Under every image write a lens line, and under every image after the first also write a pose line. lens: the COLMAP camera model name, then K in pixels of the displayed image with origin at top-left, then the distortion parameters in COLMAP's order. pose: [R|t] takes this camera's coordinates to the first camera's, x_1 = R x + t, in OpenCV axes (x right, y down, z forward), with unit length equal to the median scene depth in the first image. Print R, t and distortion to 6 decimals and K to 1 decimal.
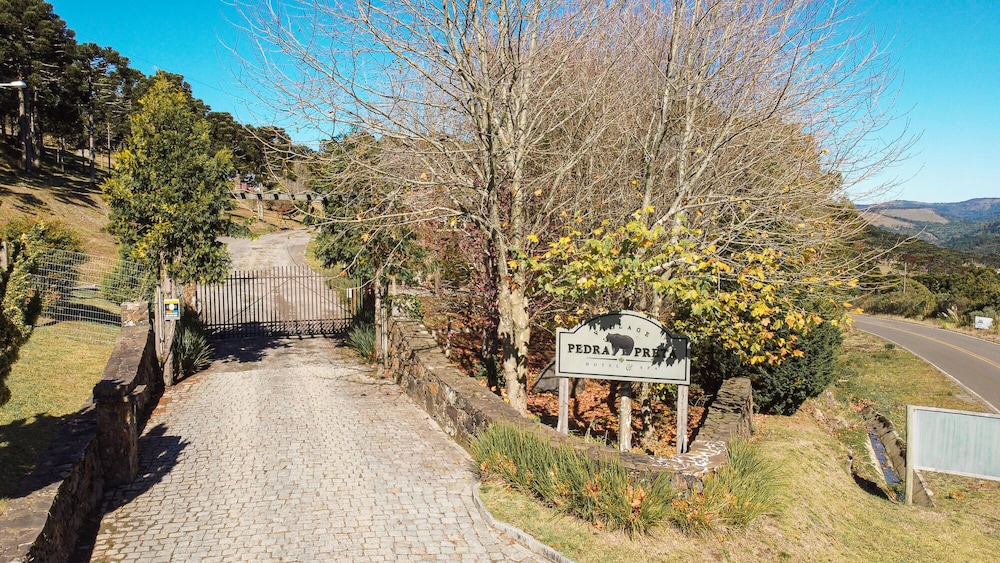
lens RADIAL K [[584.9, 0, 485.7], [0, 584.9, 281.5], [0, 0, 1]] dist [-0.000403, -0.000985]
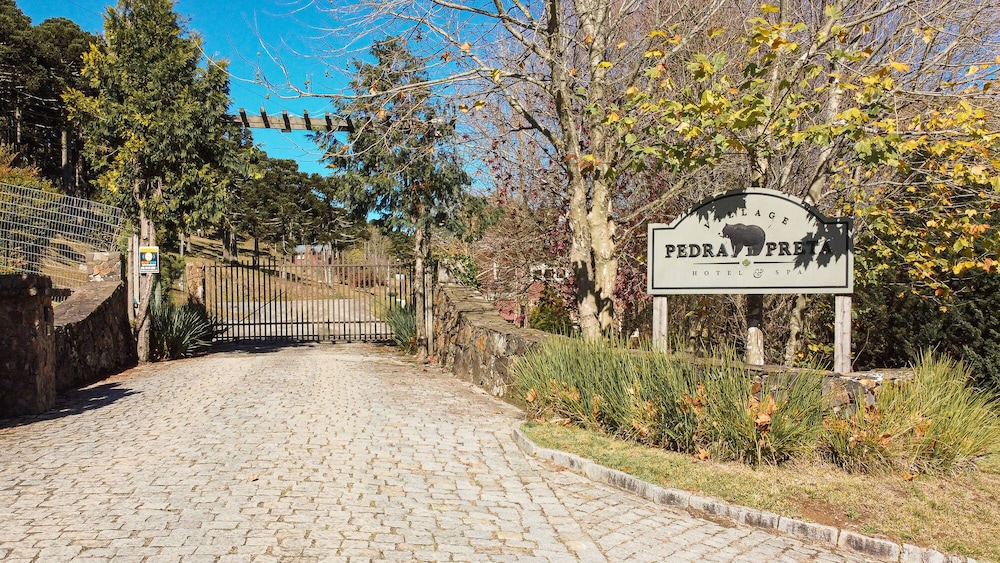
lens RADIAL K [[757.8, 0, 500.4], [0, 757.8, 271.4], [0, 0, 1]] dist [0.007943, -0.009027]
pose [[0.994351, -0.001521, -0.106130, 0.044212], [-0.002285, 0.999359, -0.035731, 0.170077], [0.106117, 0.035772, 0.993710, 0.111050]]
